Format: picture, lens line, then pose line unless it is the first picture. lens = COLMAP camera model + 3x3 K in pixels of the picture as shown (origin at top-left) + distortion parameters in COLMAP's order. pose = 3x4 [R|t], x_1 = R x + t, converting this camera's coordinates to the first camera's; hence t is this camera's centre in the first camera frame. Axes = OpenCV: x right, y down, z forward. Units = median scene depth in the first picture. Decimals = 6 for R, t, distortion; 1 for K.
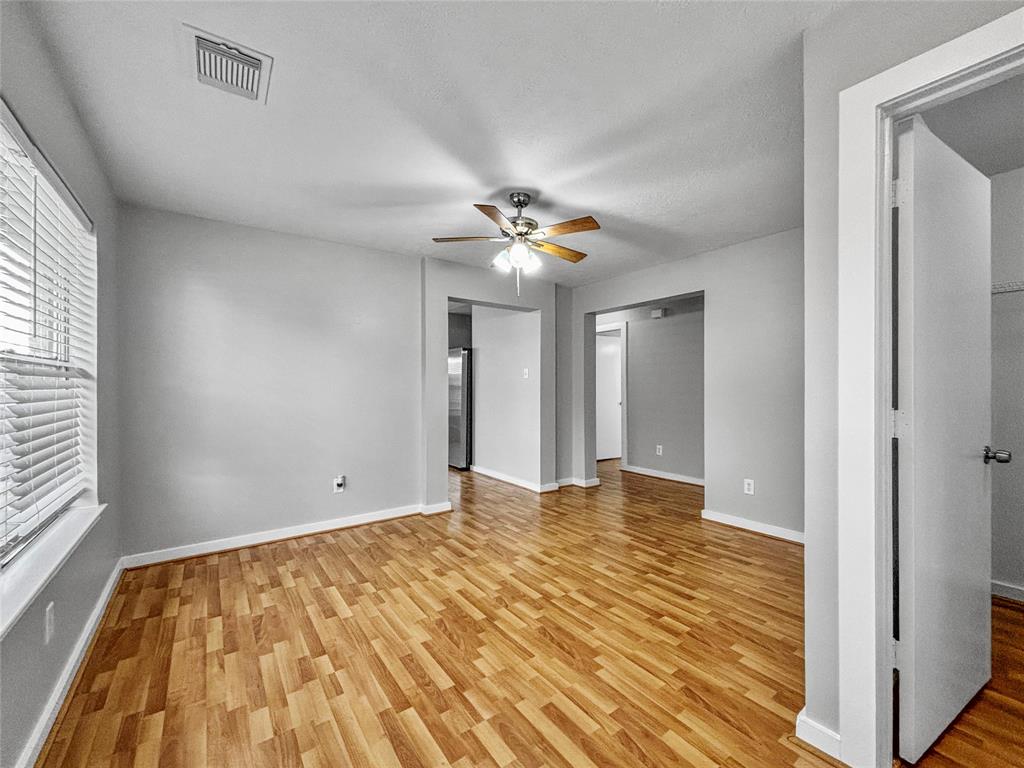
lens RADIAL K [[419.3, 0, 505.7], [0, 419.3, 388.3], [0, 0, 1]] dist [0.003648, 0.001854]
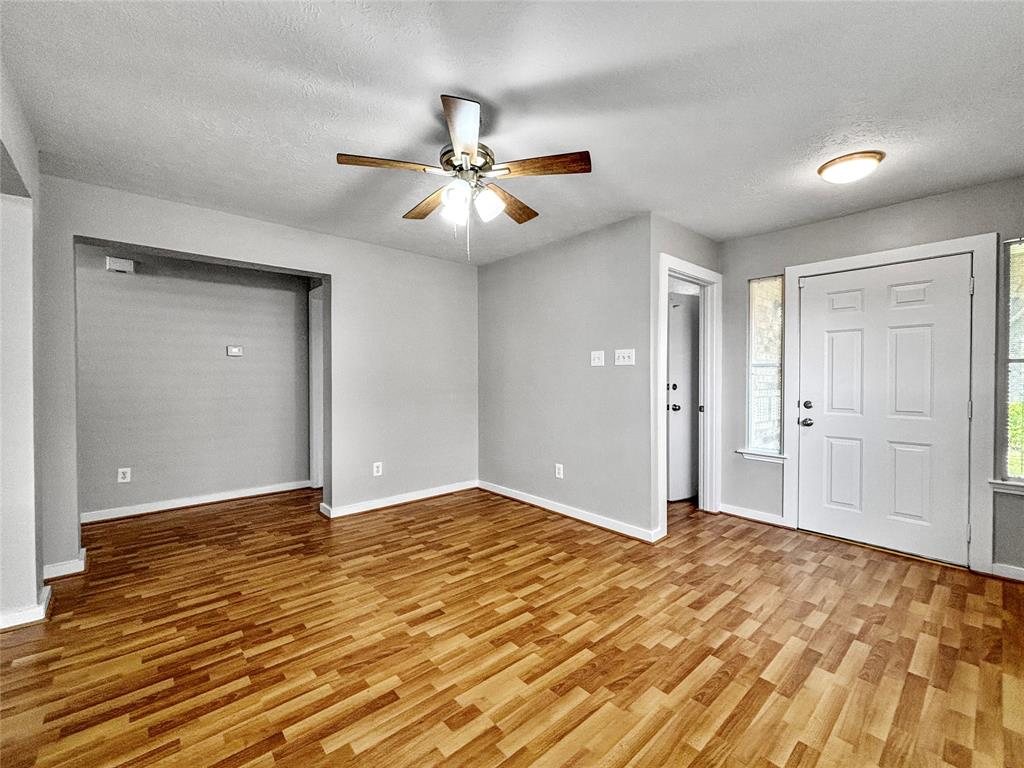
lens RADIAL K [[419.3, 0, 504.3], [0, 419.3, 378.7], [0, 0, 1]] dist [0.003648, 0.001854]
pose [[-0.075336, -0.002051, 0.997156, -0.675481], [0.002750, 0.999994, 0.002265, -0.004378], [-0.997154, 0.002913, -0.075330, 0.940628]]
